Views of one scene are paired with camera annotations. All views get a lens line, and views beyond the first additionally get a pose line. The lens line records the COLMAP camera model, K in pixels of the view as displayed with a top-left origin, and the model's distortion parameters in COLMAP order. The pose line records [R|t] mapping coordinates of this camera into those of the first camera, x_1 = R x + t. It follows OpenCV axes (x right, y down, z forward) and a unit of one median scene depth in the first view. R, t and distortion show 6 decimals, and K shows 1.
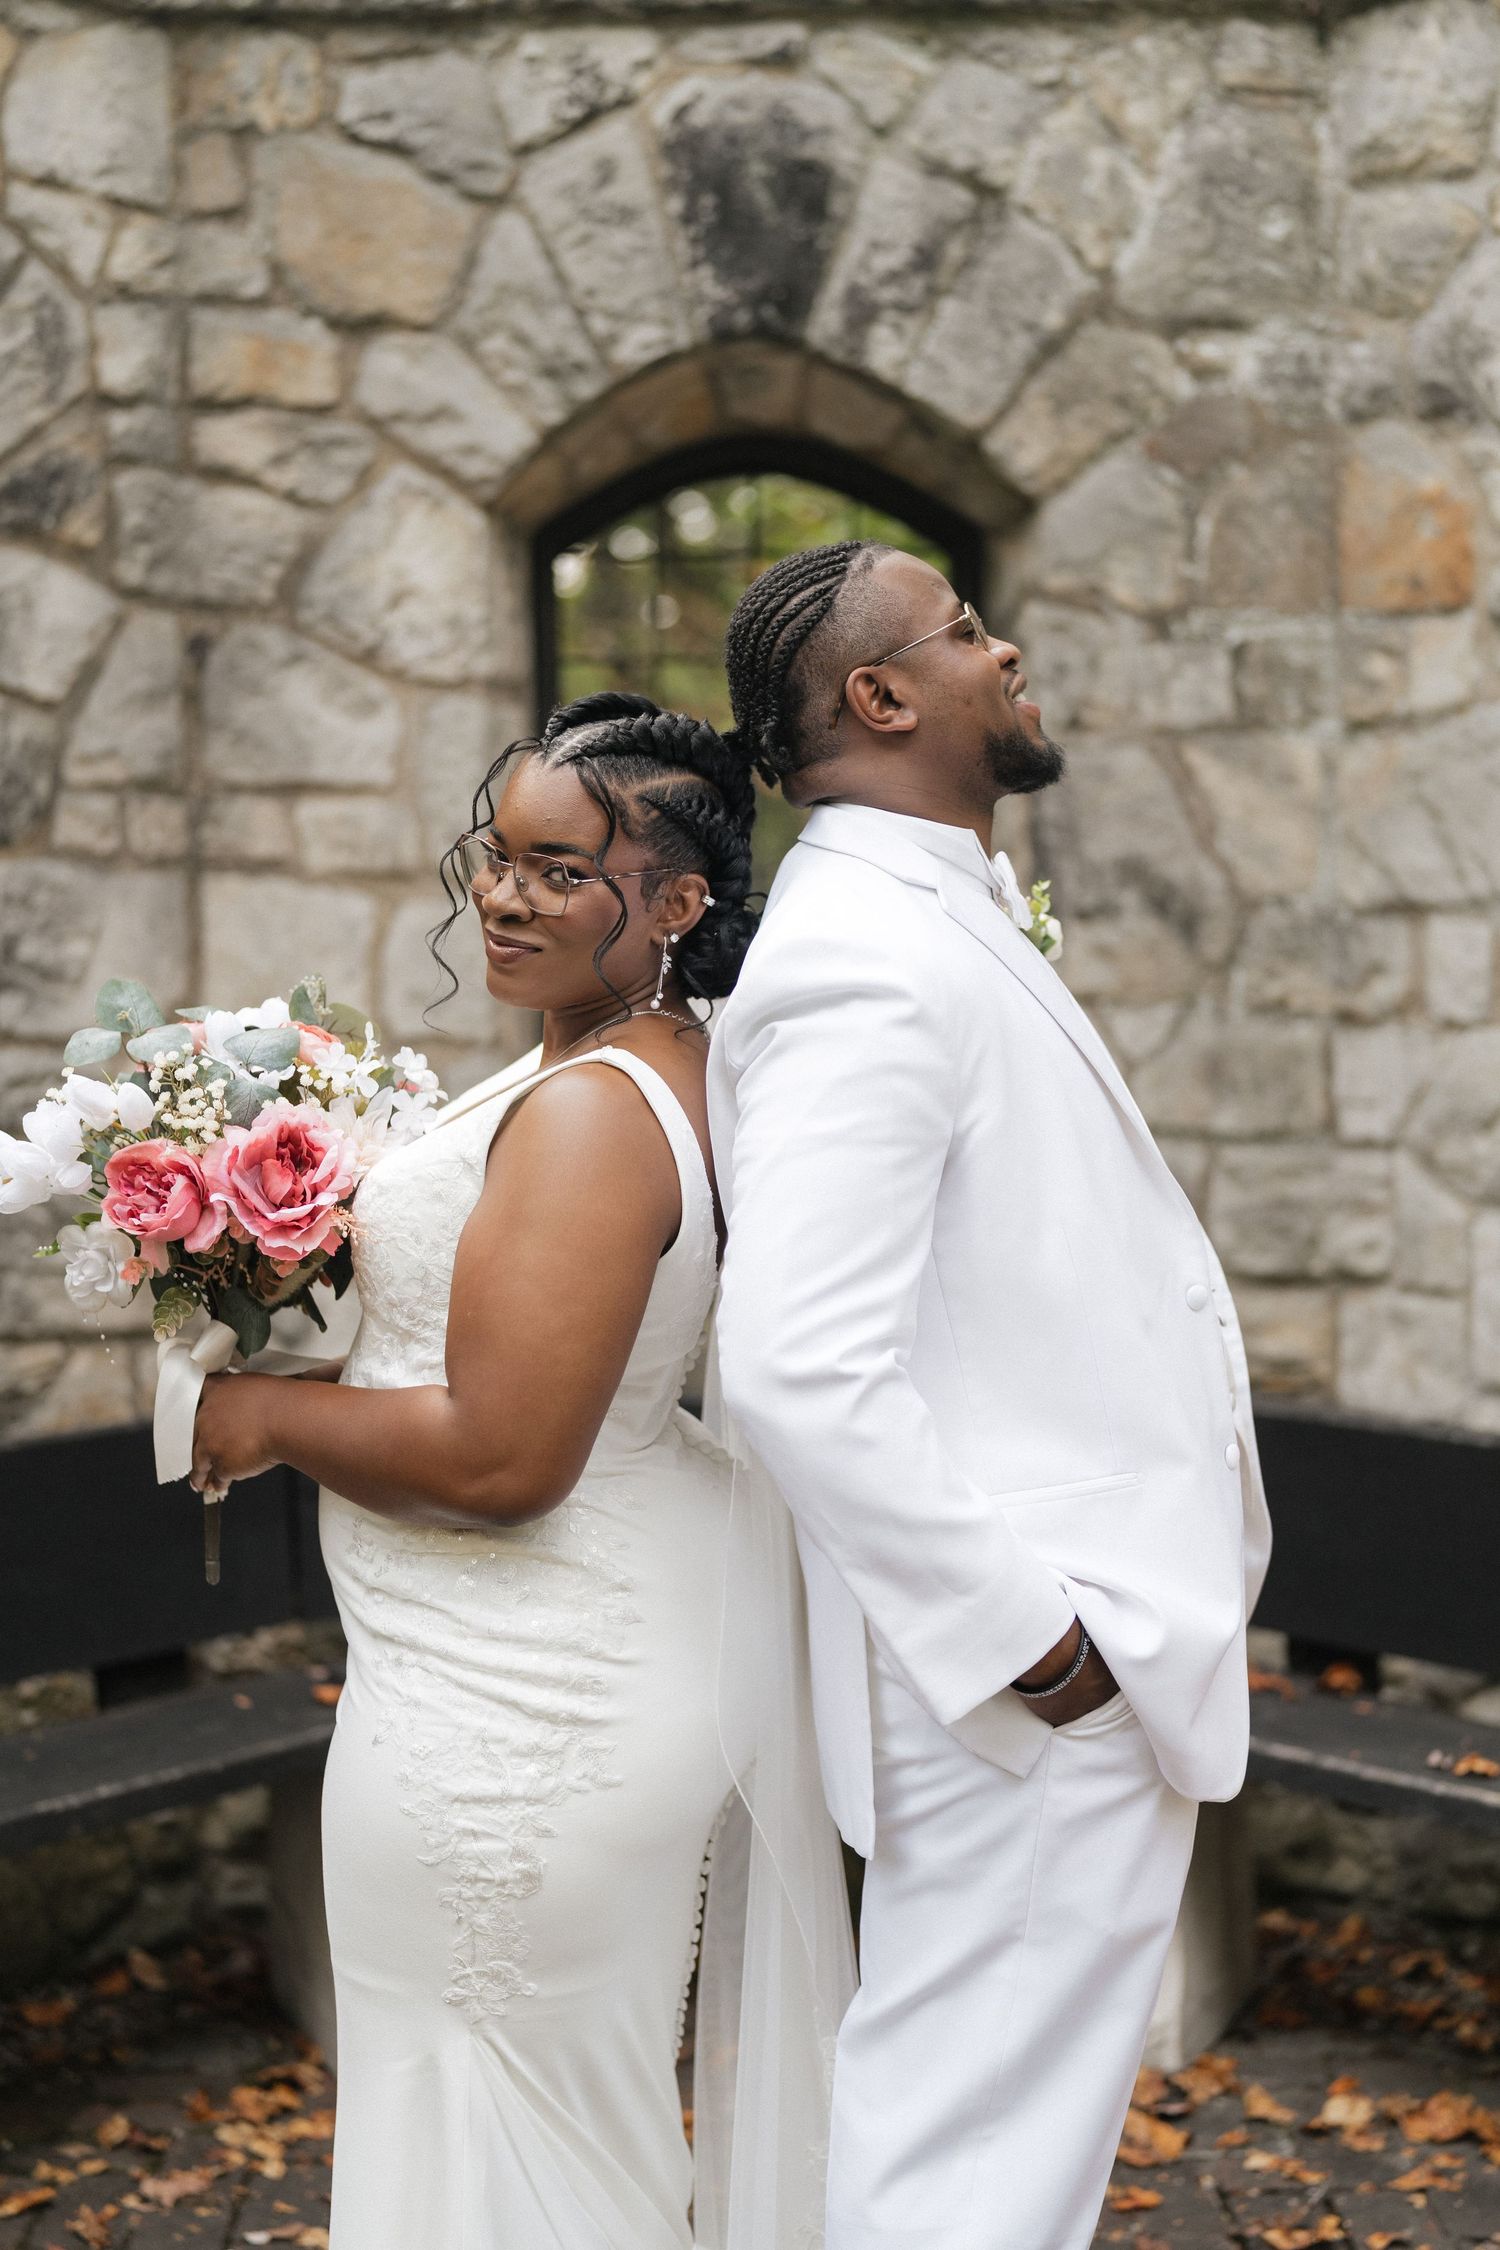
lens RADIAL K [[3221.7, 0, 747.6], [0, 3221.7, 1122.2], [0, 0, 1]] dist [0.004517, 0.010500]
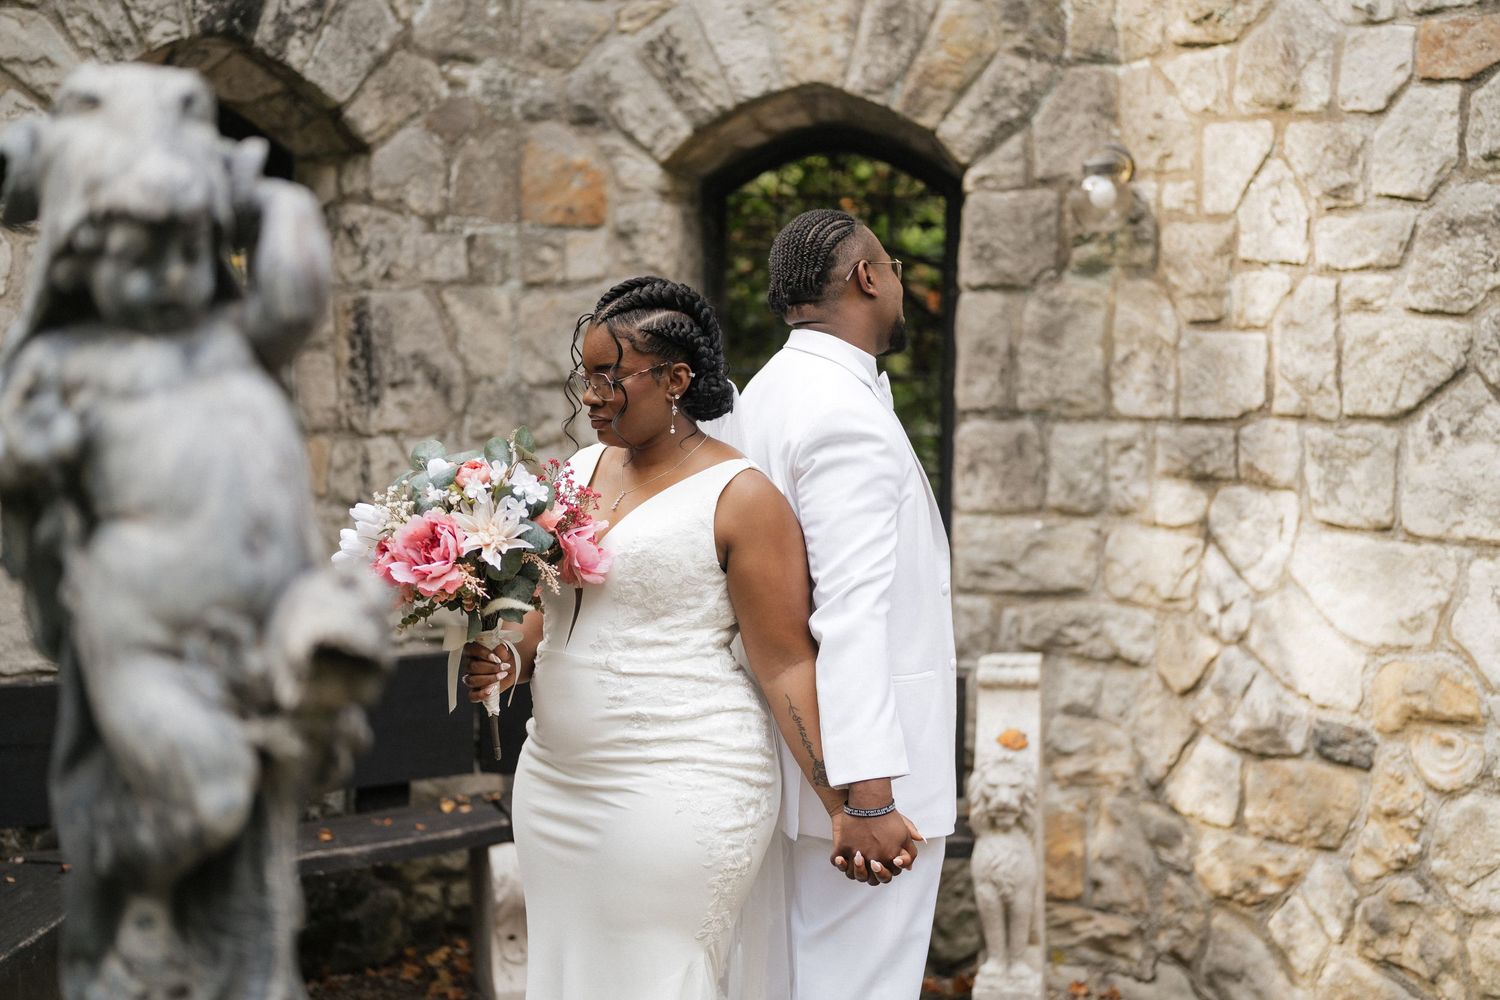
lens RADIAL K [[2147.8, 0, 748.0], [0, 2147.8, 486.4], [0, 0, 1]] dist [0.004517, 0.010500]
pose [[0.790368, -0.010929, 0.612535, -0.468807], [0.017398, 0.999838, -0.004611, -0.000177], [-0.612386, 0.014301, 0.790430, -0.043976]]
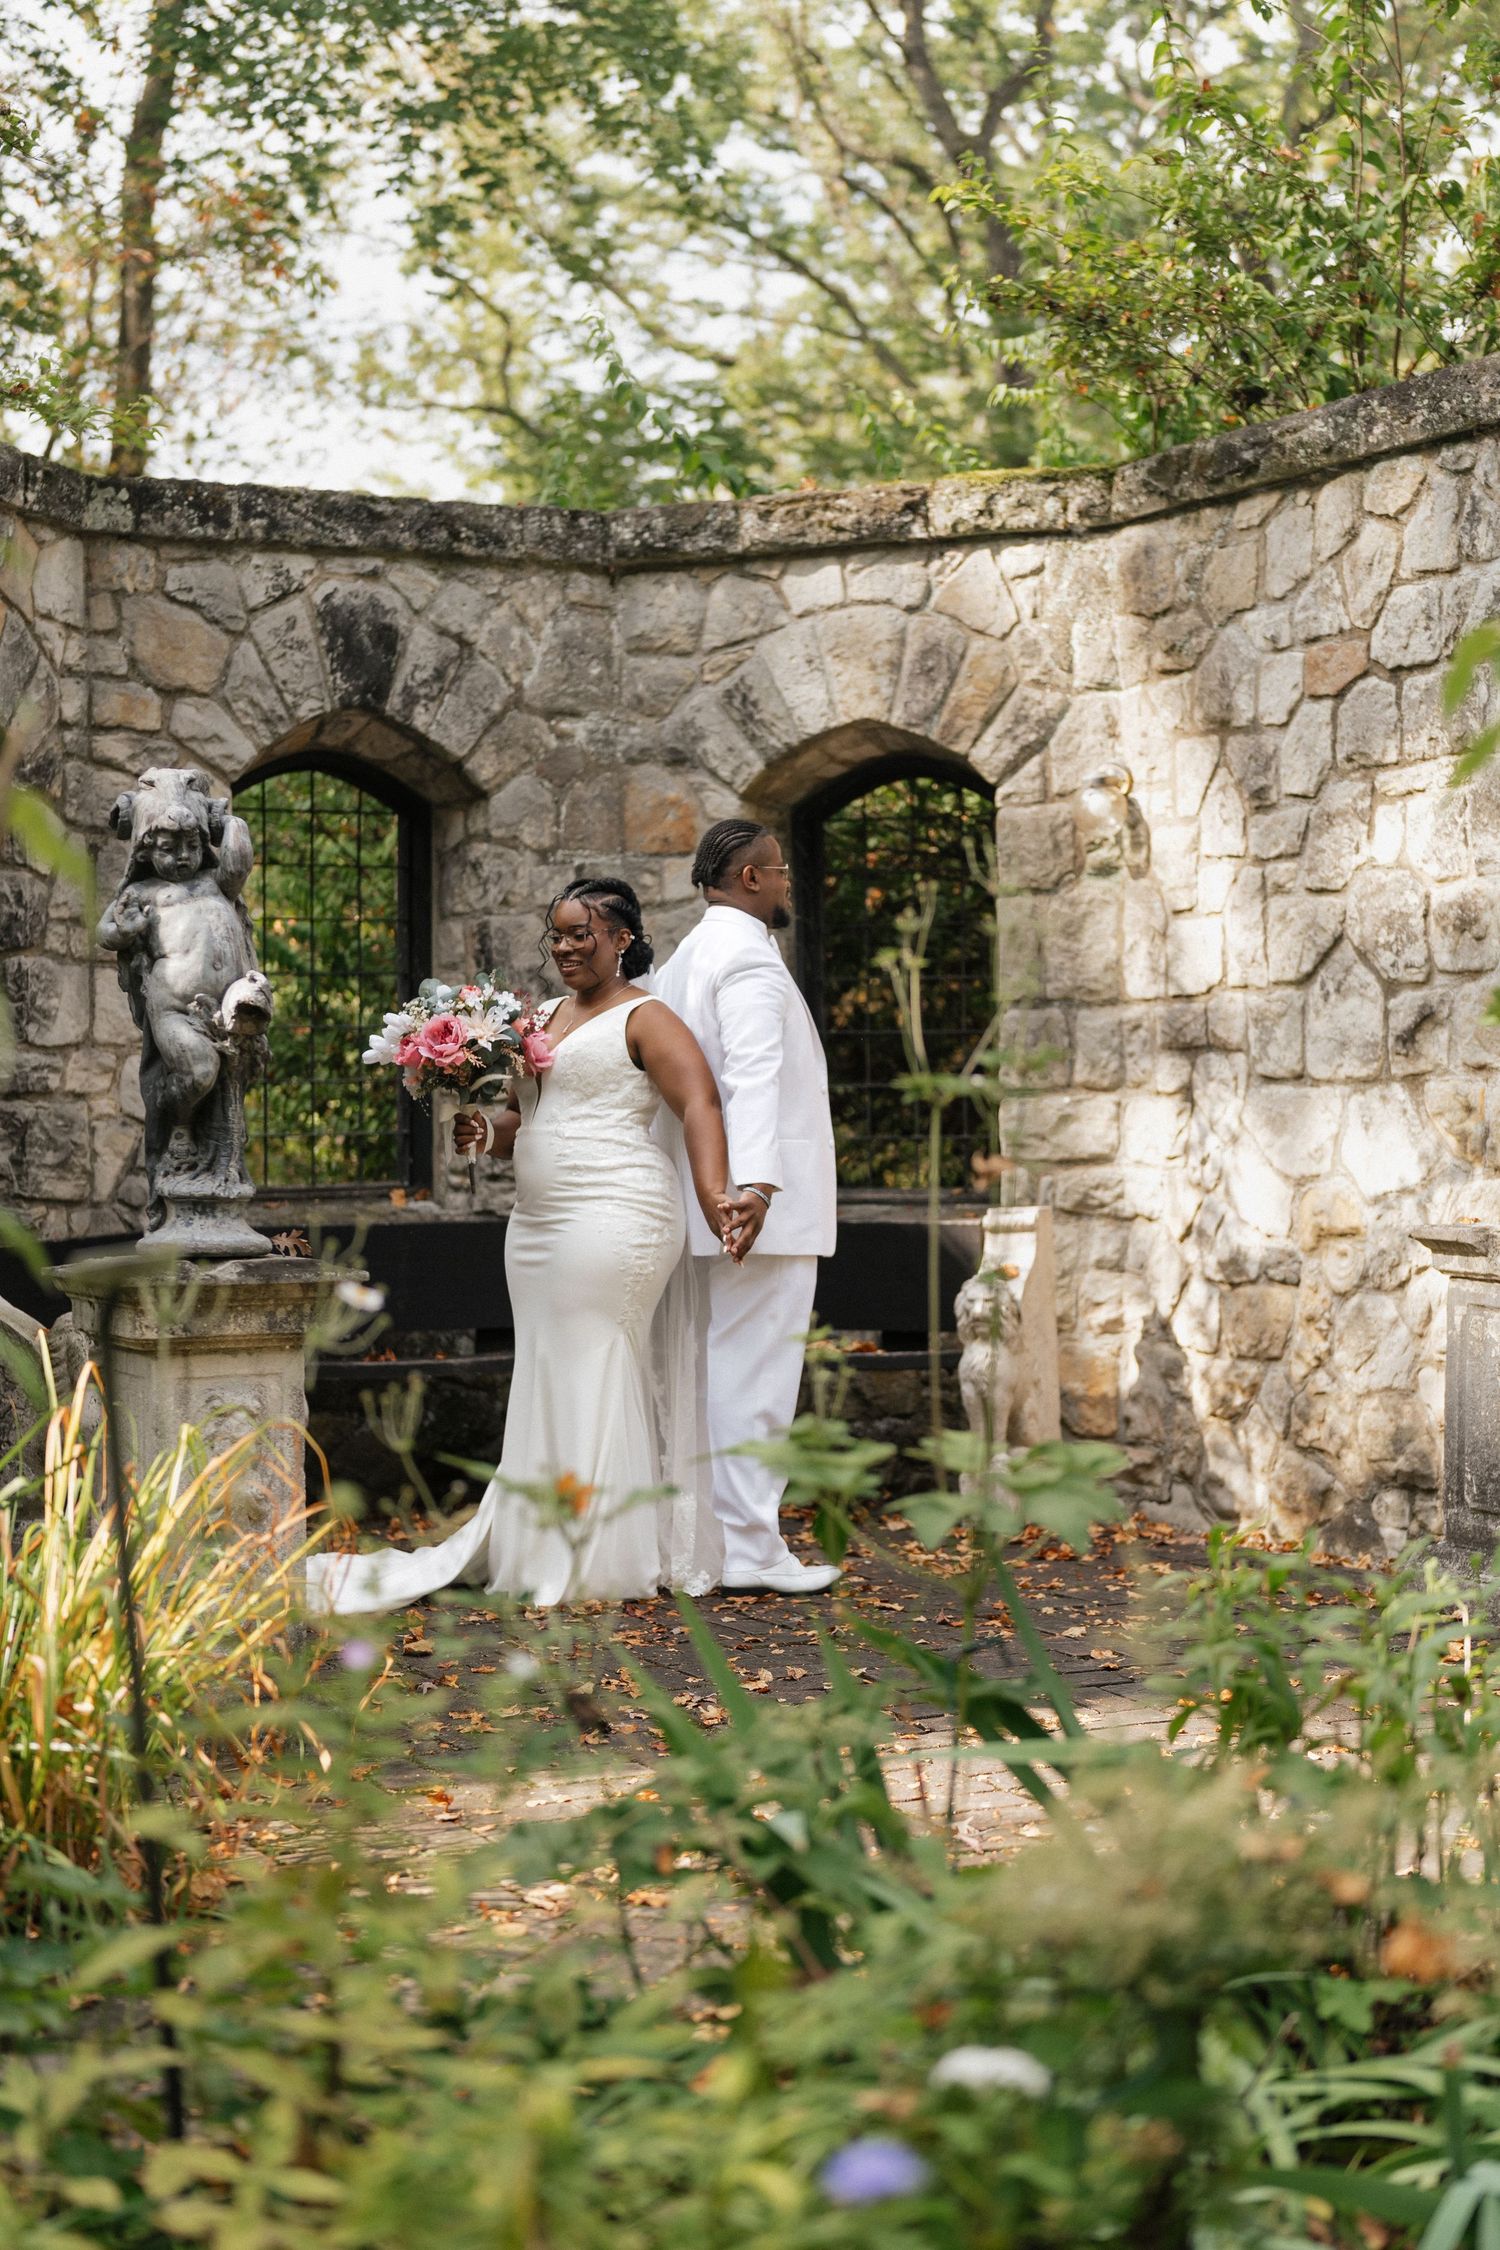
lens RADIAL K [[3299.4, 0, 753.7], [0, 3299.4, 1139.7], [0, 0, 1]] dist [-0.002565, 0.031427]
pose [[0.895832, -0.004323, 0.444373, -0.699486], [0.032666, 0.997888, -0.056144, 0.151723], [-0.443191, 0.064812, 0.894081, -0.946820]]
